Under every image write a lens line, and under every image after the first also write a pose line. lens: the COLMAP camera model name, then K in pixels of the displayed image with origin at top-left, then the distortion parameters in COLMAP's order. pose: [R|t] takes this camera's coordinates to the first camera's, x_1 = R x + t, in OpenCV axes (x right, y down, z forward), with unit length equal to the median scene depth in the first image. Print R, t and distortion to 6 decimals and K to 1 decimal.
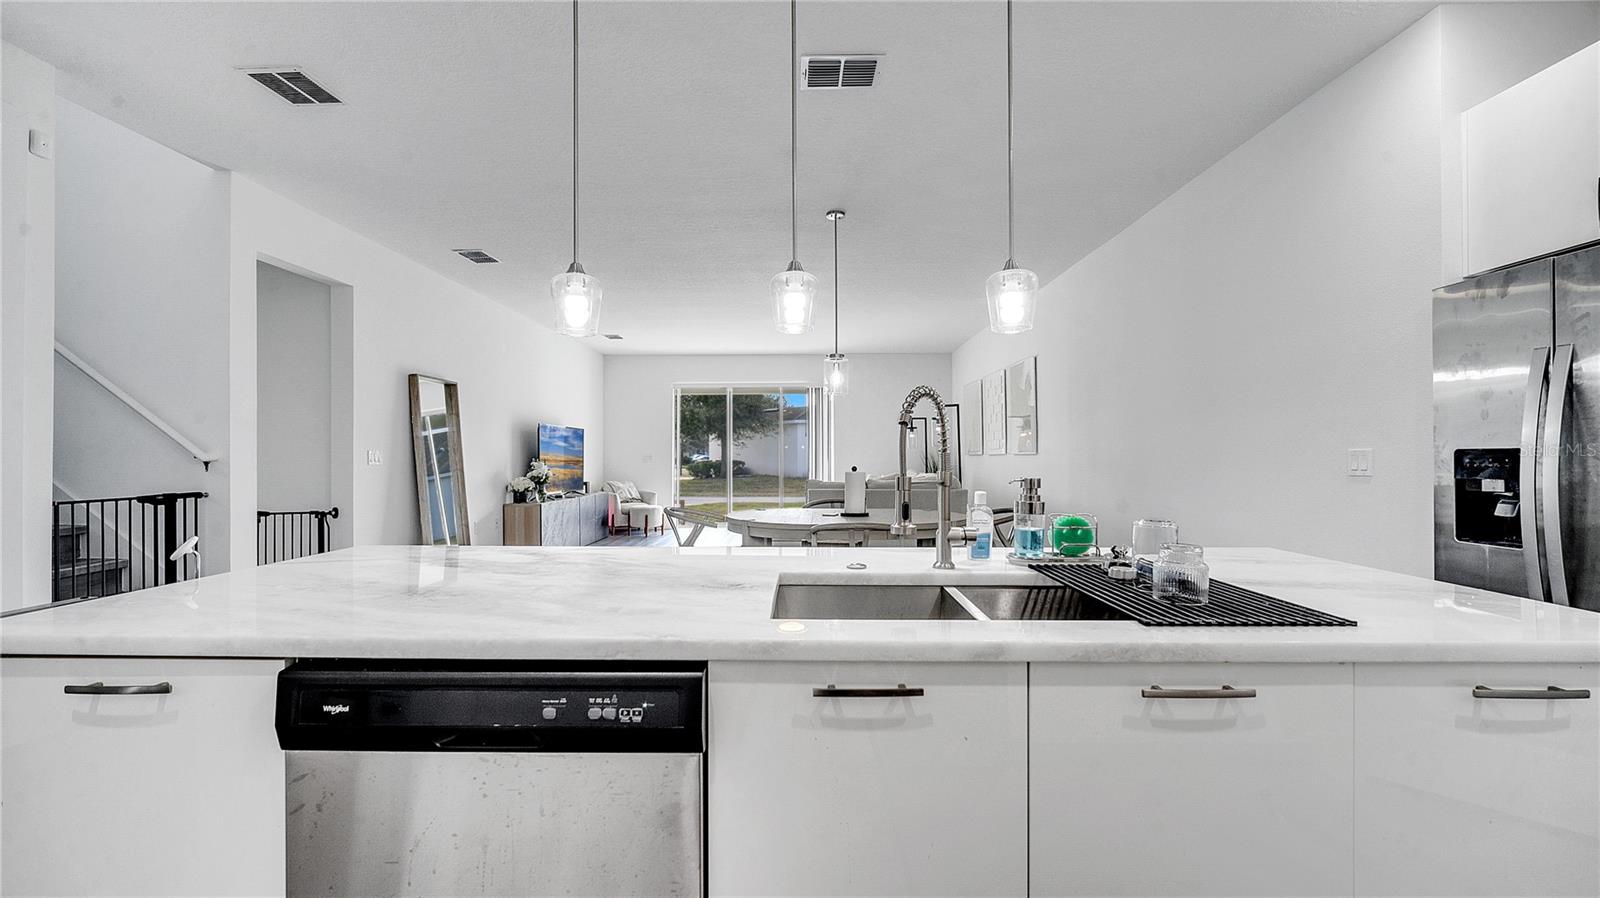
lens RADIAL K [[656.0, 0, 785.6], [0, 656.0, 454.5], [0, 0, 1]] dist [0.004256, -0.000625]
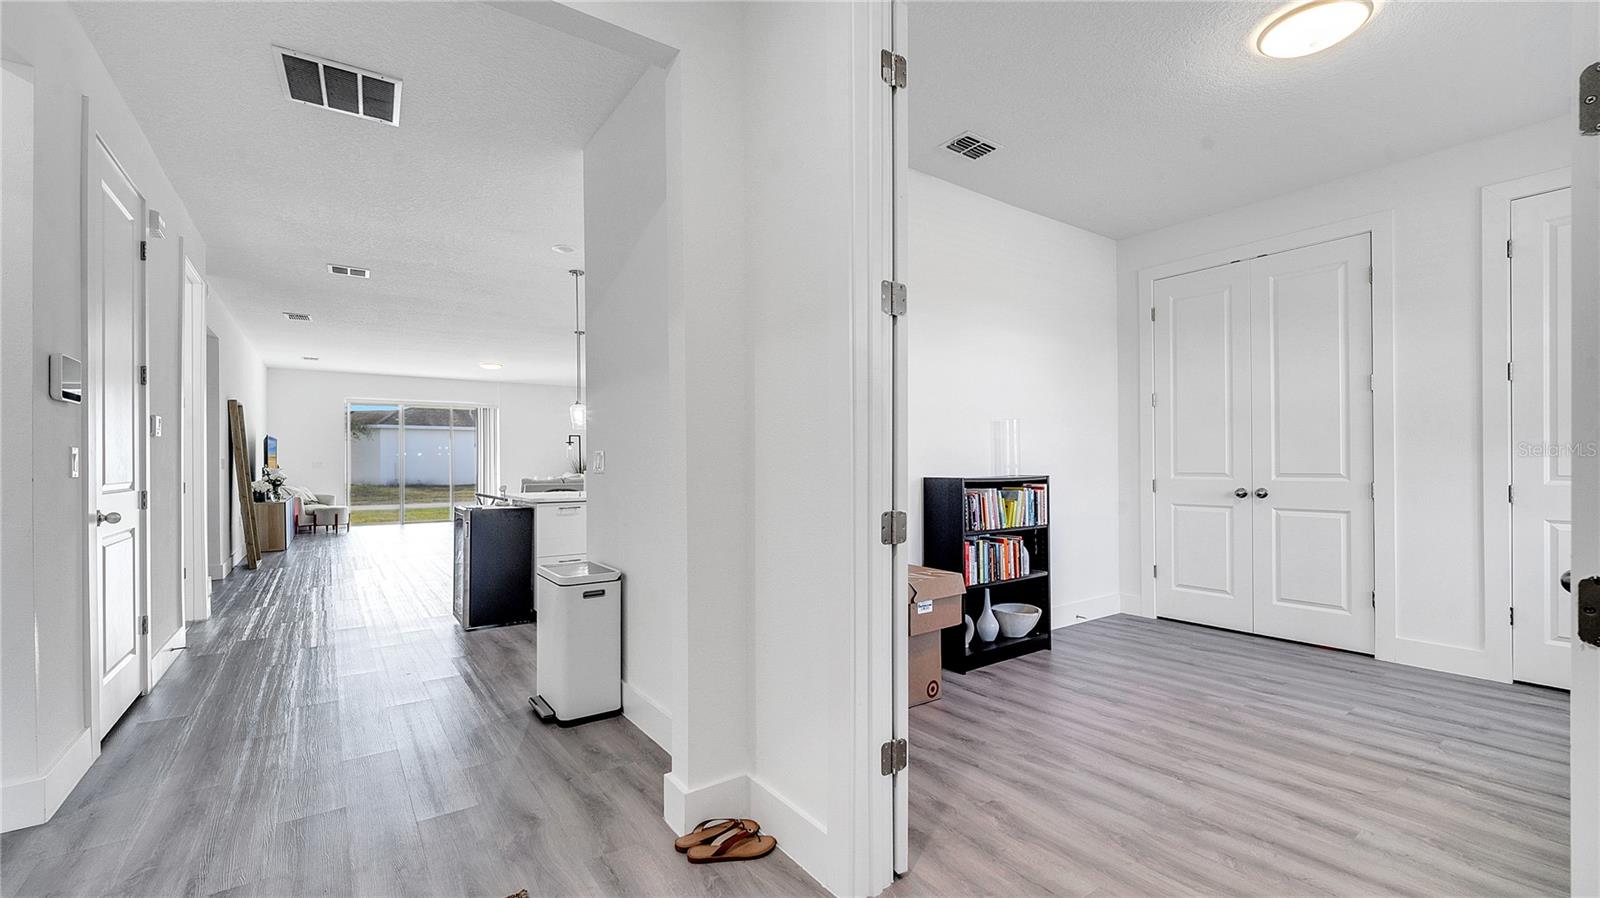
lens RADIAL K [[656.0, 0, 792.1], [0, 656.0, 465.9], [0, 0, 1]] dist [0.004256, -0.000625]
pose [[0.800242, -0.004823, 0.599658, -0.341686], [0.000280, 0.999971, 0.007668, -0.000892], [-0.599677, -0.005969, 0.800220, -0.521458]]
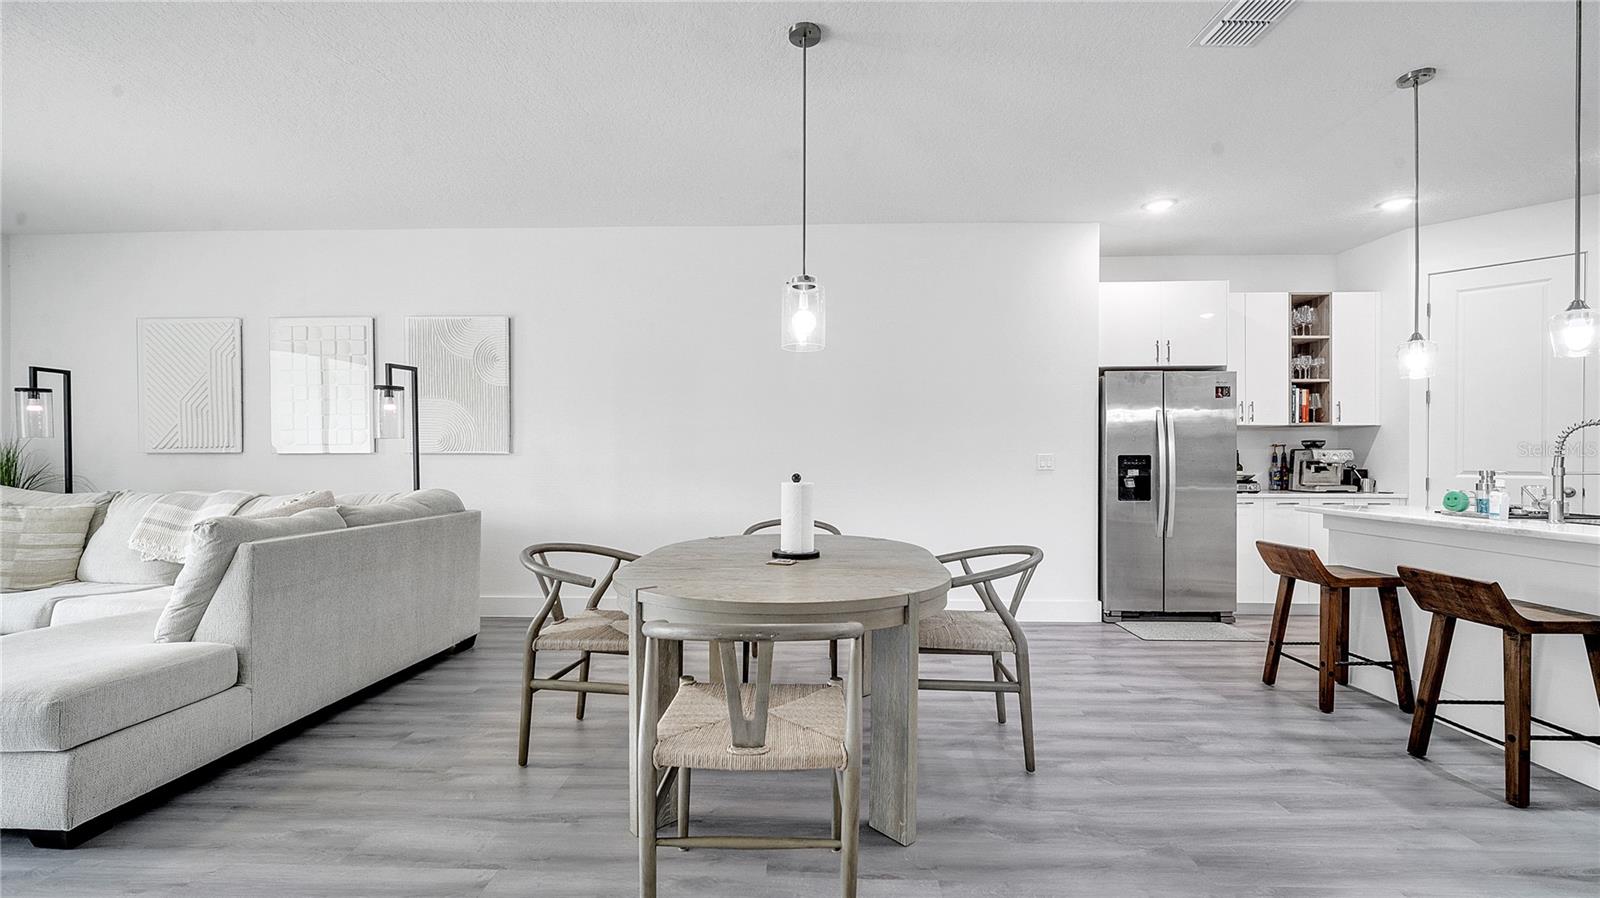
lens RADIAL K [[656.0, 0, 798.5], [0, 656.0, 451.1], [0, 0, 1]] dist [0.004256, -0.000625]
pose [[0.017866, 0.007932, 0.999809, -0.305935], [-0.006696, 0.999947, -0.007814, 0.000507], [-0.999818, -0.006556, 0.017918, 0.591892]]
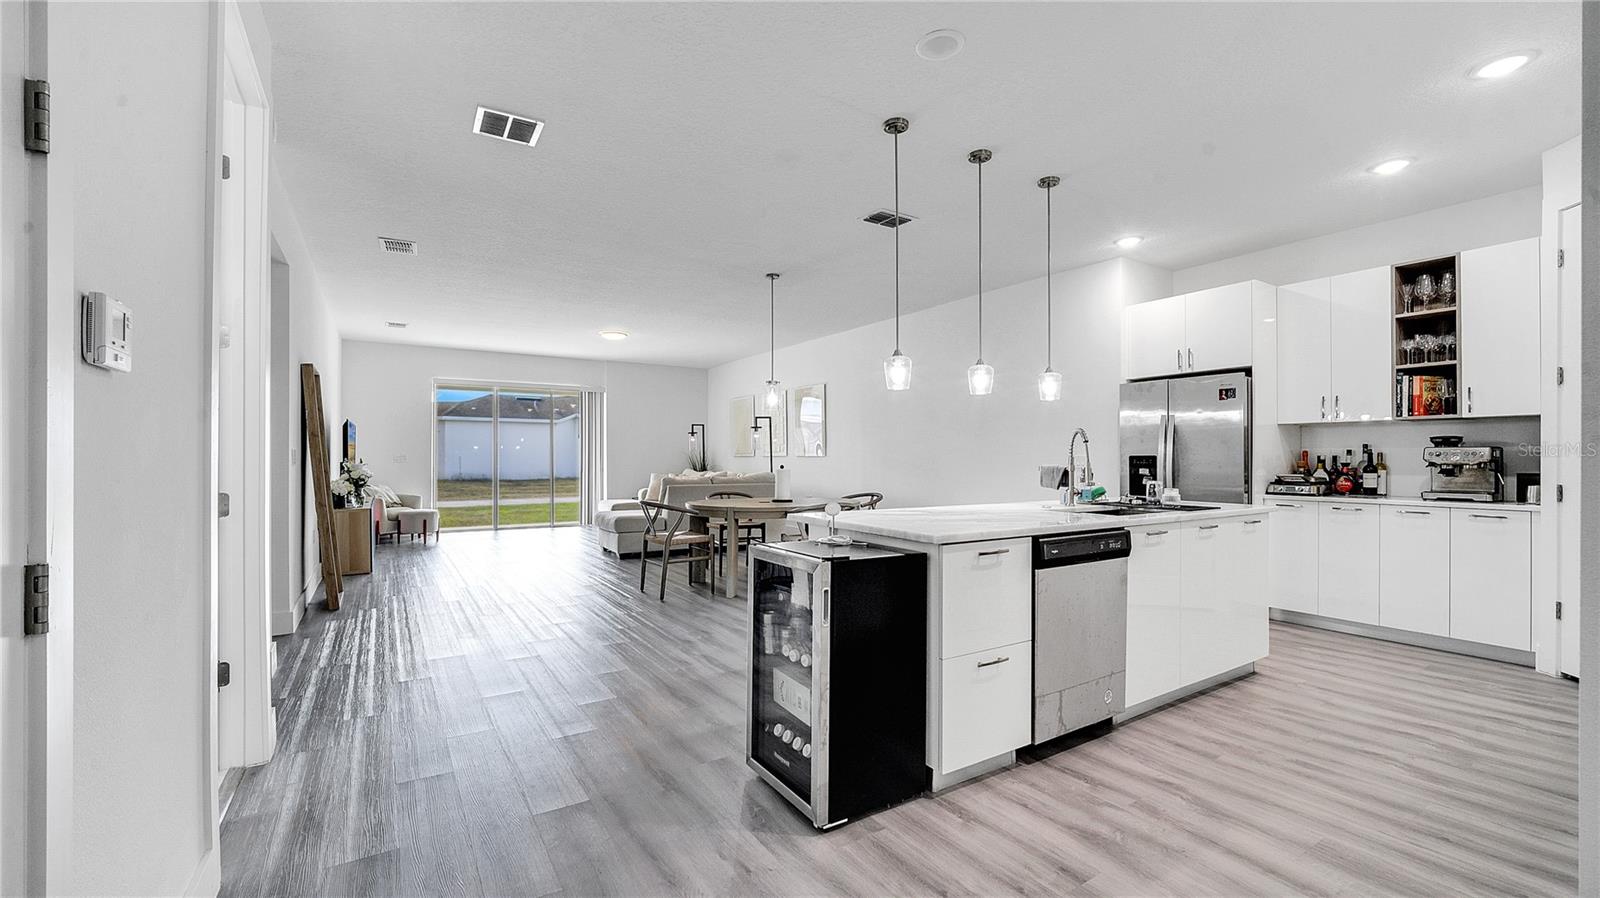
lens RADIAL K [[656.0, 0, 793.3], [0, 656.0, 461.4], [0, 0, 1]] dist [0.004256, -0.000625]
pose [[0.832976, -0.000088, 0.553309, -0.378091], [-0.005312, 0.999953, 0.008156, -0.000337], [-0.553283, -0.009733, 0.832936, -0.080922]]
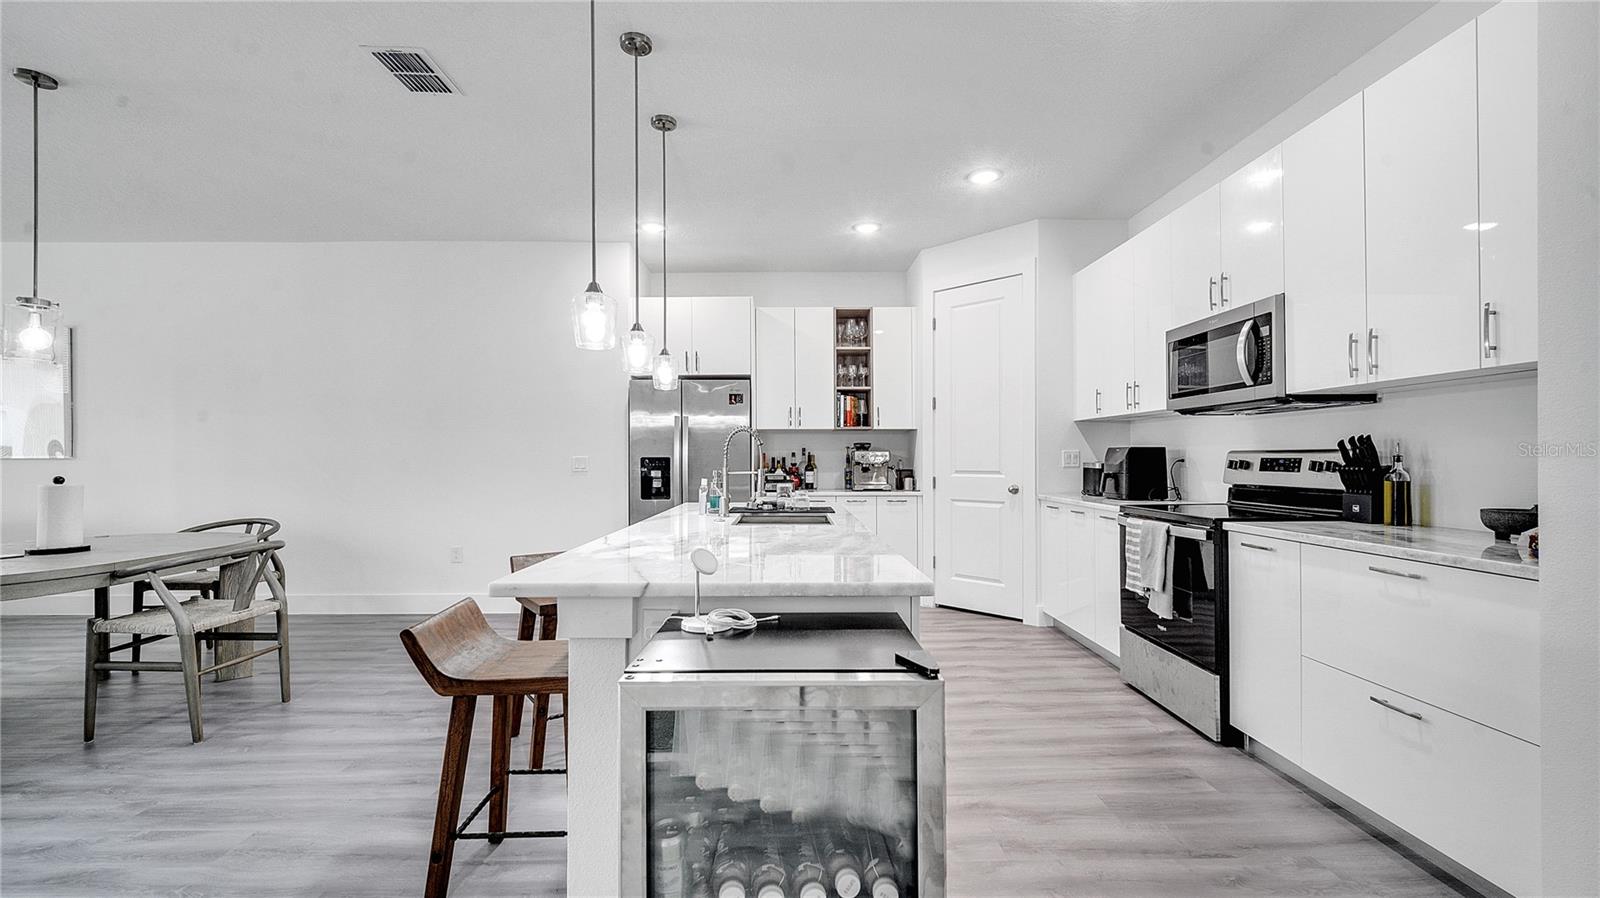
lens RADIAL K [[656.0, 0, 803.6], [0, 656.0, 457.0], [0, 0, 1]] dist [0.004256, -0.000625]
pose [[-0.035455, 0.004994, 0.999359, -0.349252], [-0.003220, 0.999982, -0.005111, -0.000032], [-0.999366, -0.003400, -0.035438, 0.166329]]
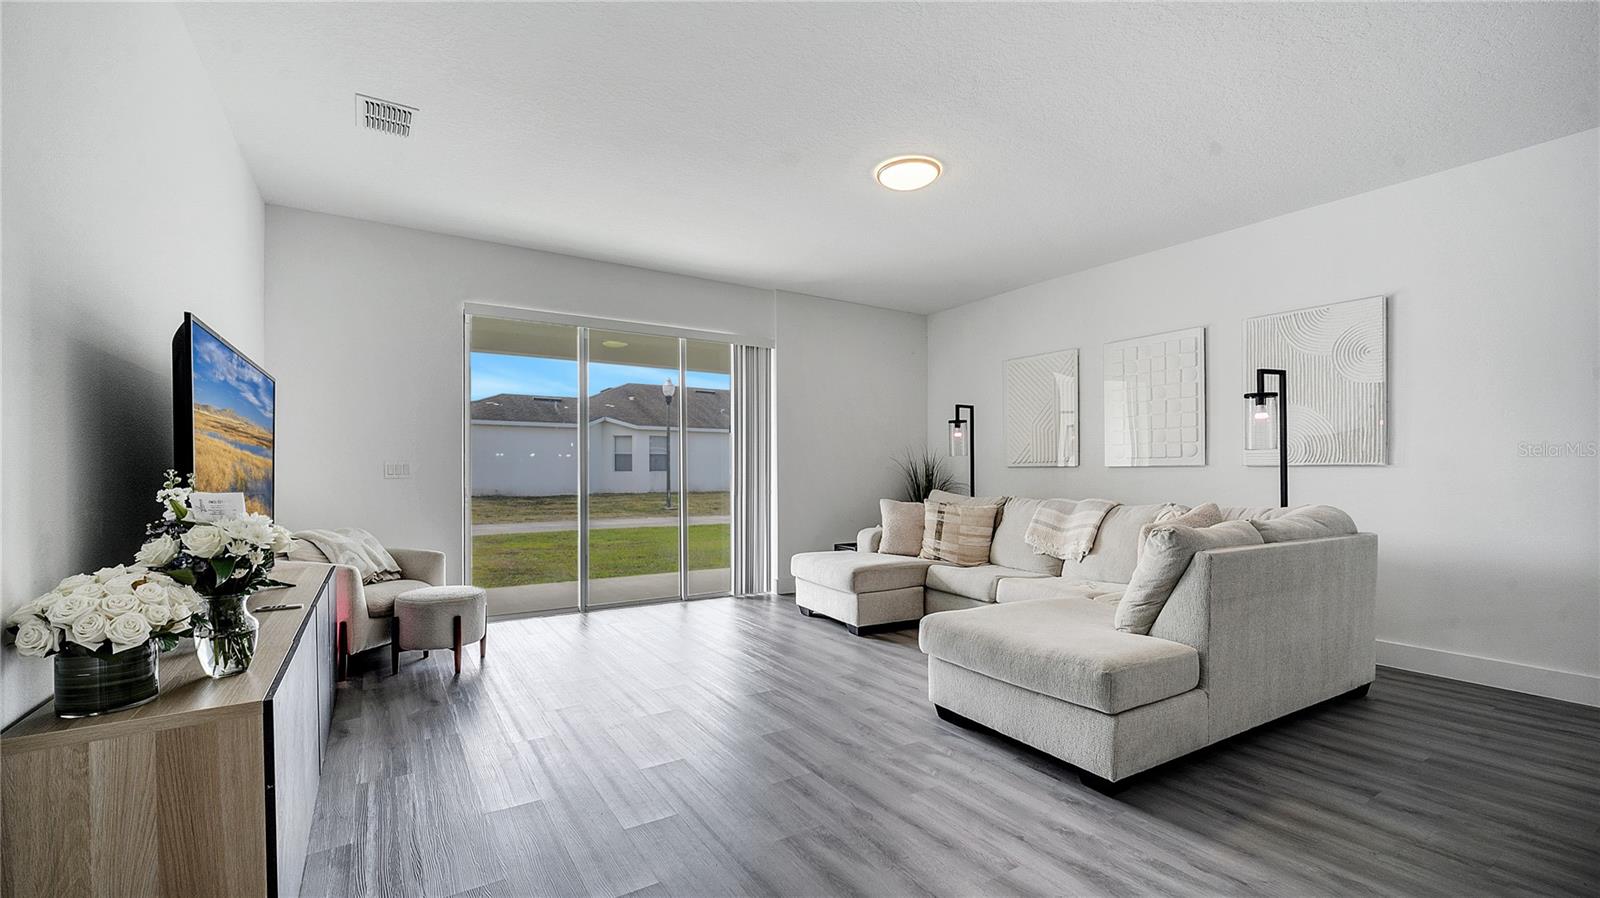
lens RADIAL K [[656.0, 0, 807.3], [0, 656.0, 484.0], [0, 0, 1]] dist [0.004256, -0.000625]
pose [[0.819573, -0.010131, 0.572885, -0.342977], [-0.005024, 0.999678, 0.024865, 0.003733], [-0.572952, -0.023256, 0.819259, 0.720291]]
